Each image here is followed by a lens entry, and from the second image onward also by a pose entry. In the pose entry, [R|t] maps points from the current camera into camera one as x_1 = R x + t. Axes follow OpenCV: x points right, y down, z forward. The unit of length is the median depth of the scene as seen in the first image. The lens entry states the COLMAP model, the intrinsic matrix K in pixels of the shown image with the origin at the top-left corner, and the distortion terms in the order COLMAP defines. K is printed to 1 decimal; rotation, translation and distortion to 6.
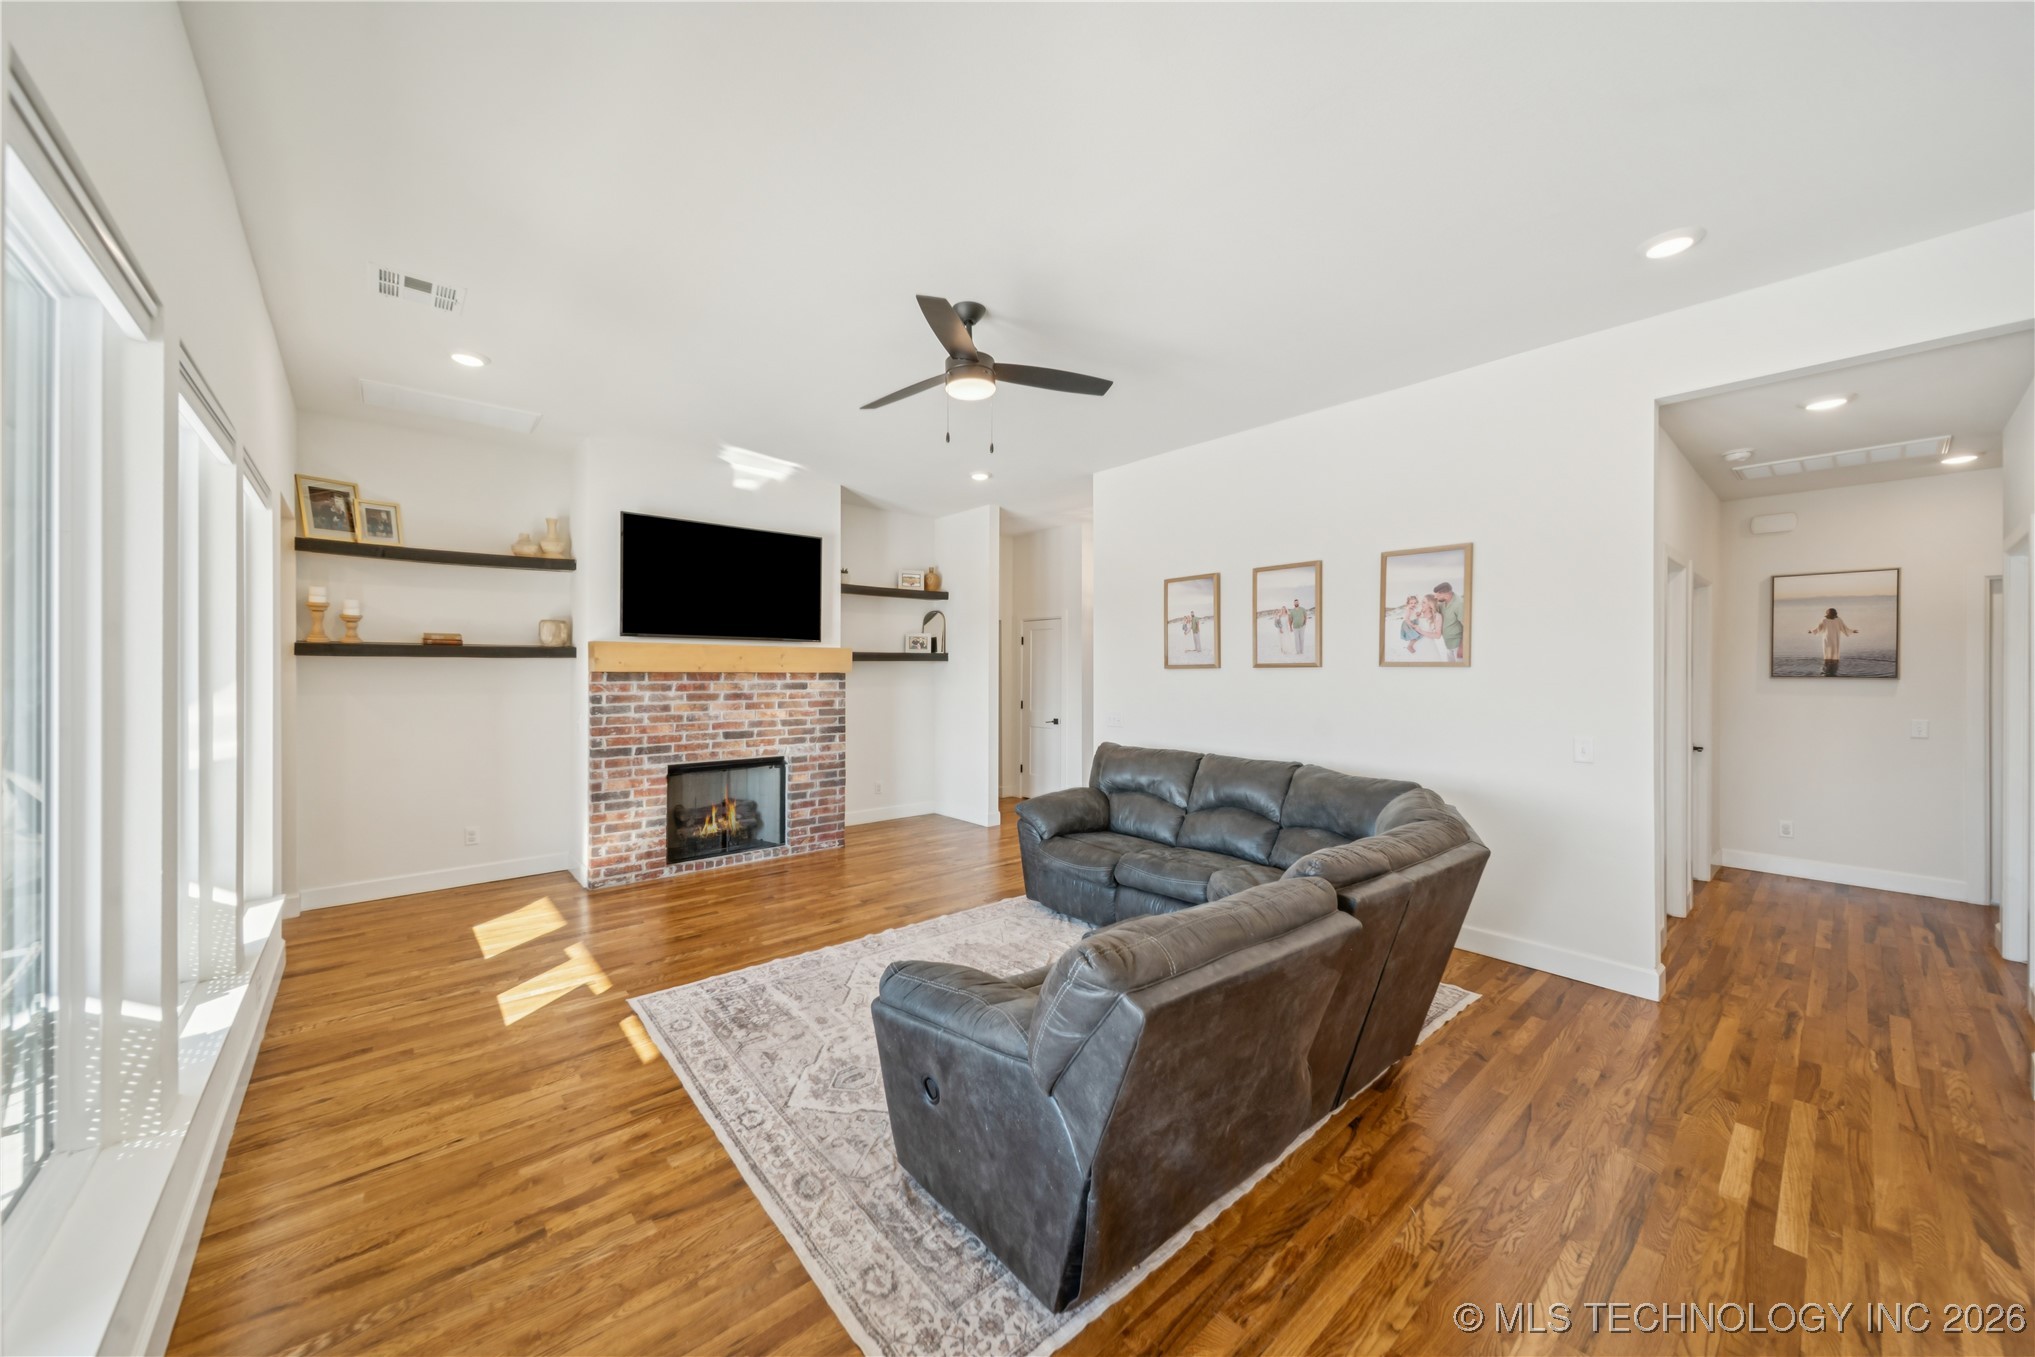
lens RADIAL K [[724.2, 0, 996.4], [0, 724.2, 667.6], [0, 0, 1]] dist [0.010998, -0.002035]
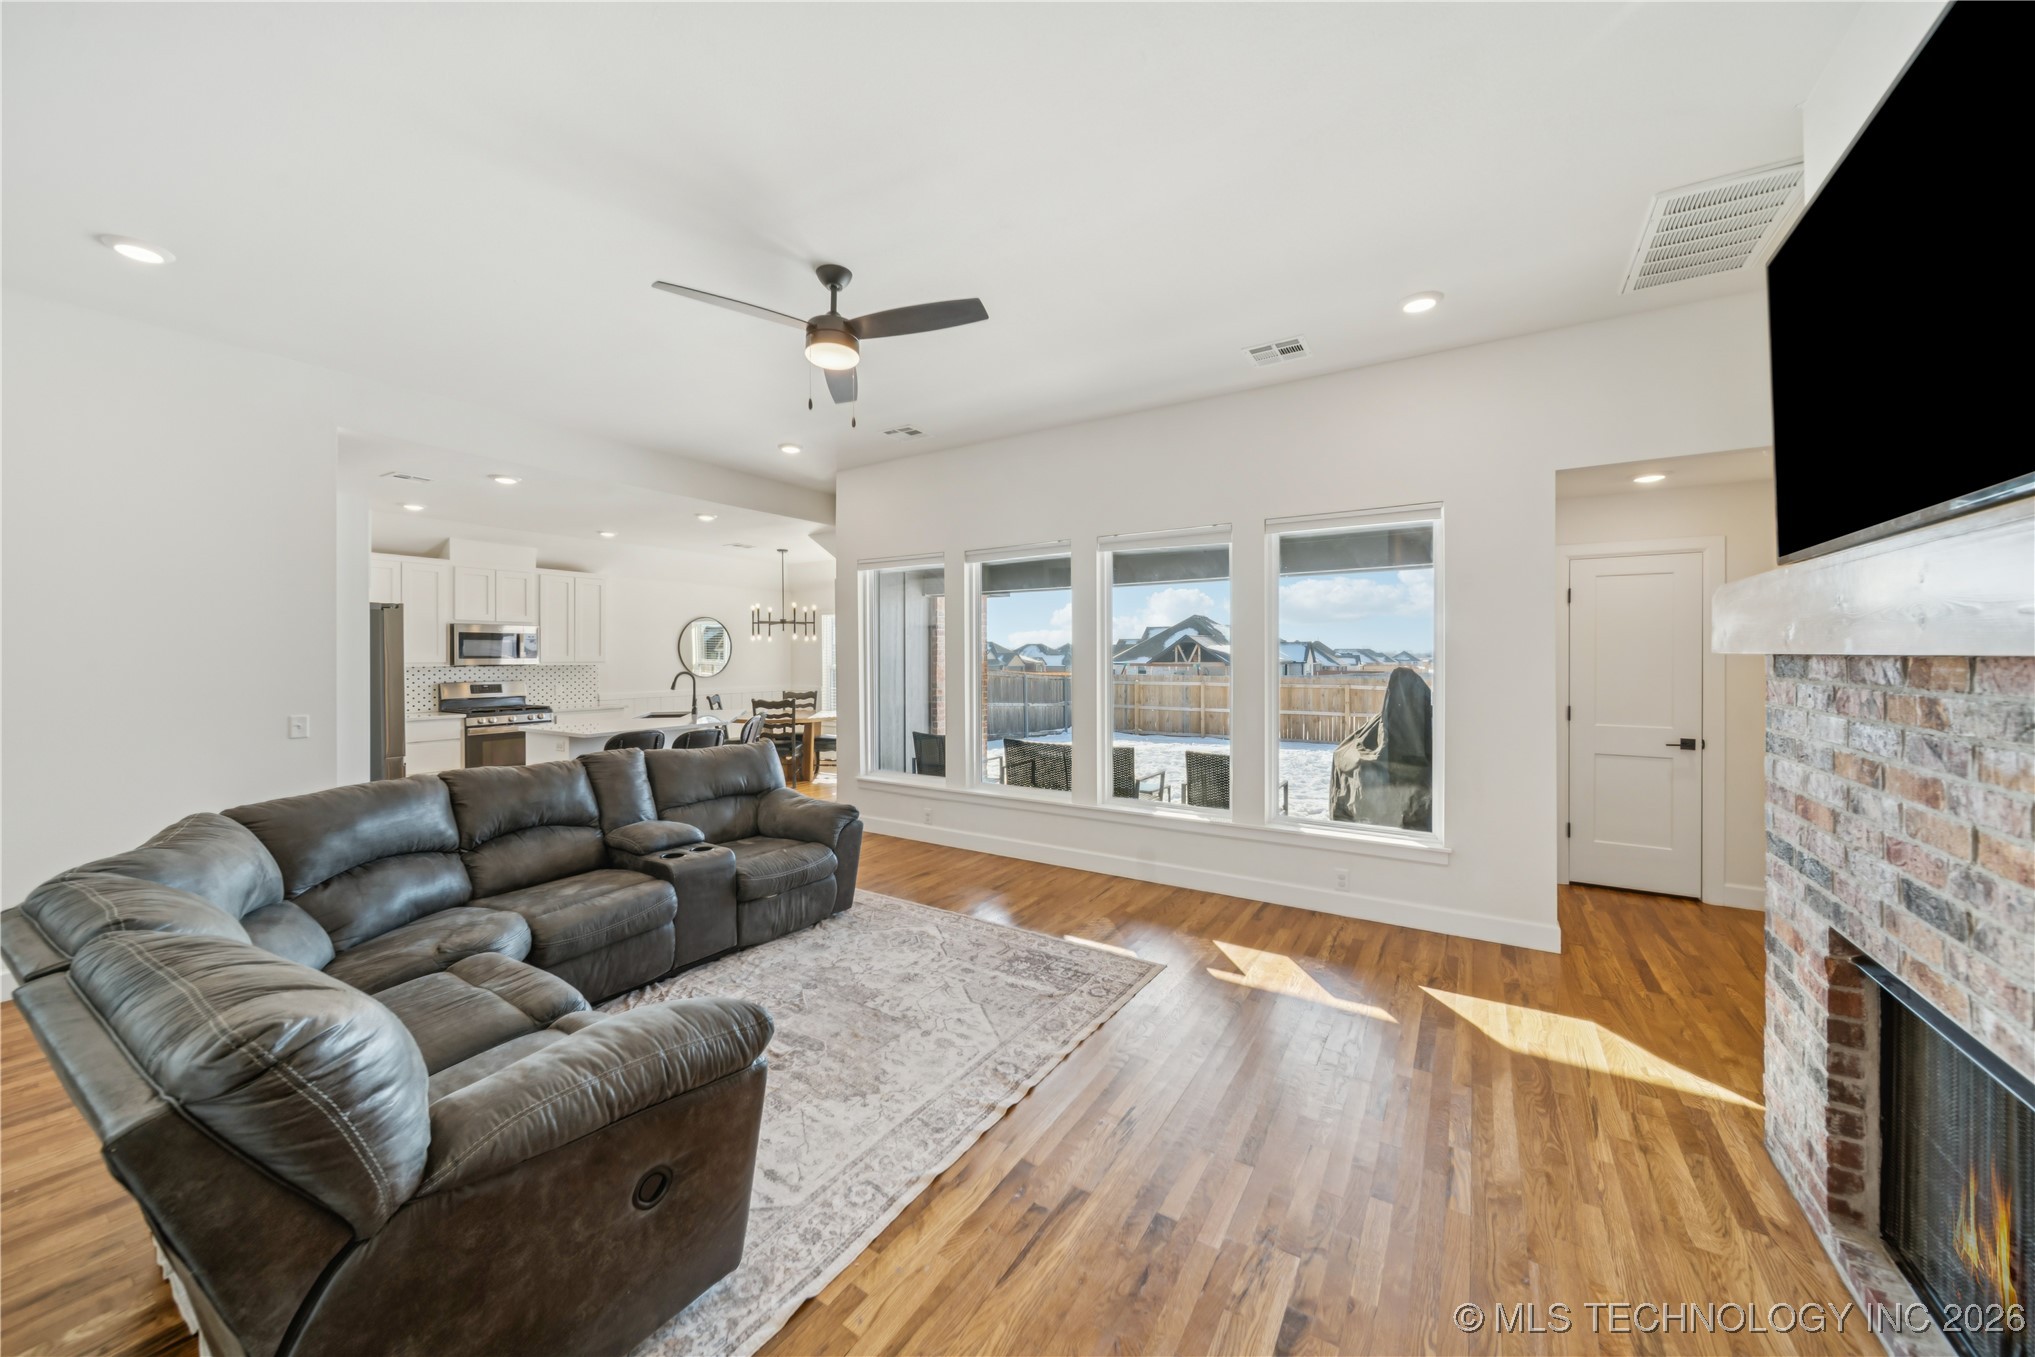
lens RADIAL K [[724.2, 0, 993.5], [0, 724.2, 664.2], [0, 0, 1]] dist [0.010998, -0.002035]
pose [[-0.960876, 0.005035, -0.276932, 0.015356], [0.004351, 0.999986, 0.003082, 0.009877], [0.276944, 0.001757, -0.960884, 1.281005]]
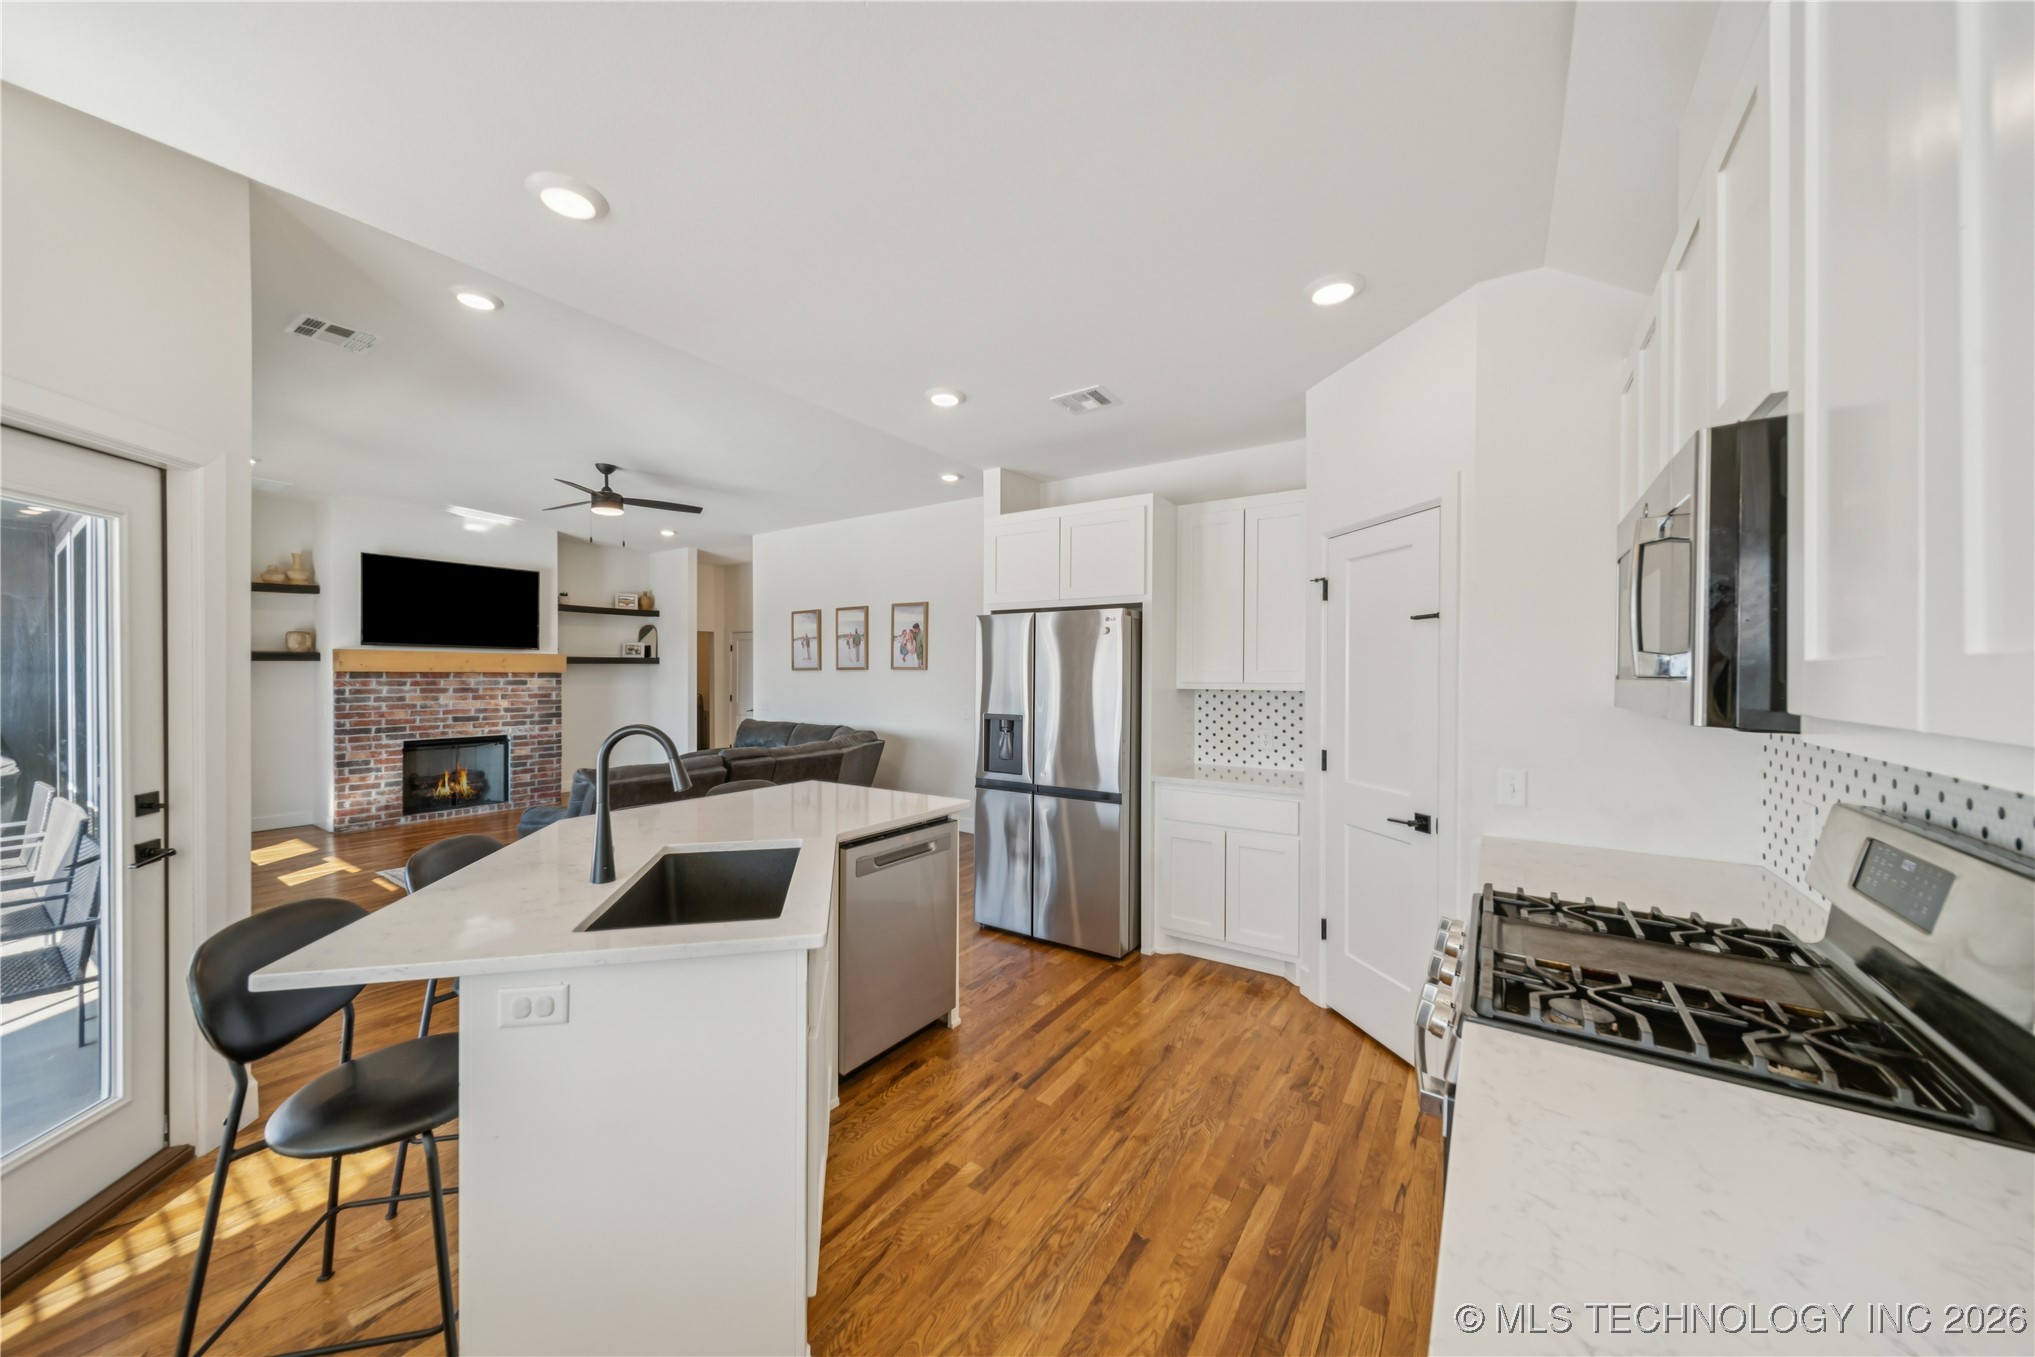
lens RADIAL K [[724.2, 0, 1000.8], [0, 724.2, 676.0], [0, 0, 1]] dist [0.010998, -0.002035]
pose [[0.965916, 0.000837, 0.258855, 0.279883], [-0.003669, 0.999939, 0.010459, -0.004612], [-0.258830, -0.011052, 0.965860, -0.619568]]
